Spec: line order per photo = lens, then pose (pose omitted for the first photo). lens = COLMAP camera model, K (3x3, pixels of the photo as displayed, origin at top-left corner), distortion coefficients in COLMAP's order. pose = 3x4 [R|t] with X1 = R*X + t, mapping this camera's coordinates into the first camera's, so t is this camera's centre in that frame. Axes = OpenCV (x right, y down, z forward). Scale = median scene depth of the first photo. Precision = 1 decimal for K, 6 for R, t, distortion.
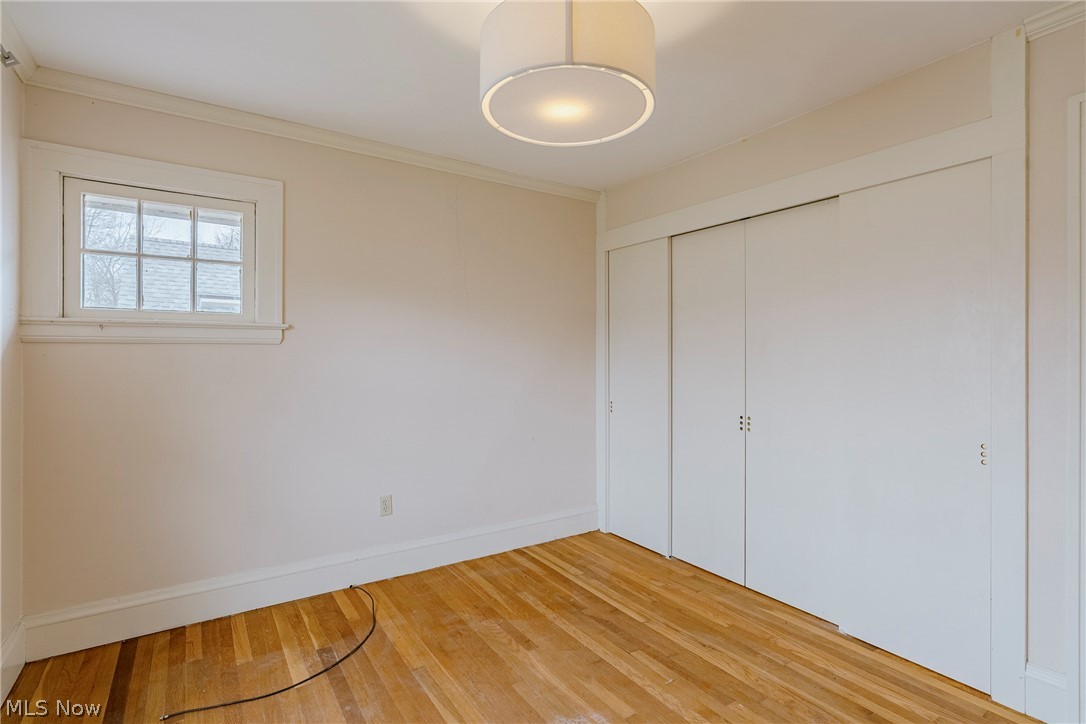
lens RADIAL K [[521.7, 0, 543.3], [0, 521.7, 357.6], [0, 0, 1]] dist [-0.004711, -0.000002]
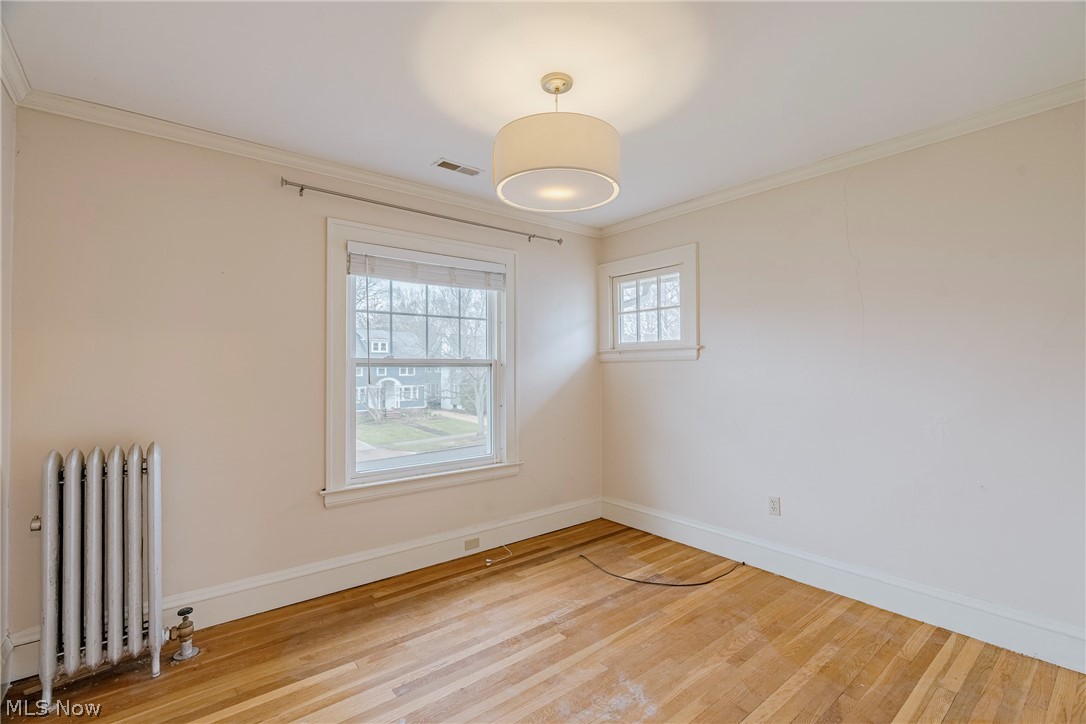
lens RADIAL K [[504.3, 0, 552.9], [0, 504.3, 360.7], [0, 0, 1]] dist [-0.009164, 0.001676]
pose [[0.095982, -0.010517, -0.995328, 0.809405], [0.006155, 0.999931, -0.009972, -0.013858], [0.995364, -0.005169, 0.096040, 0.505086]]
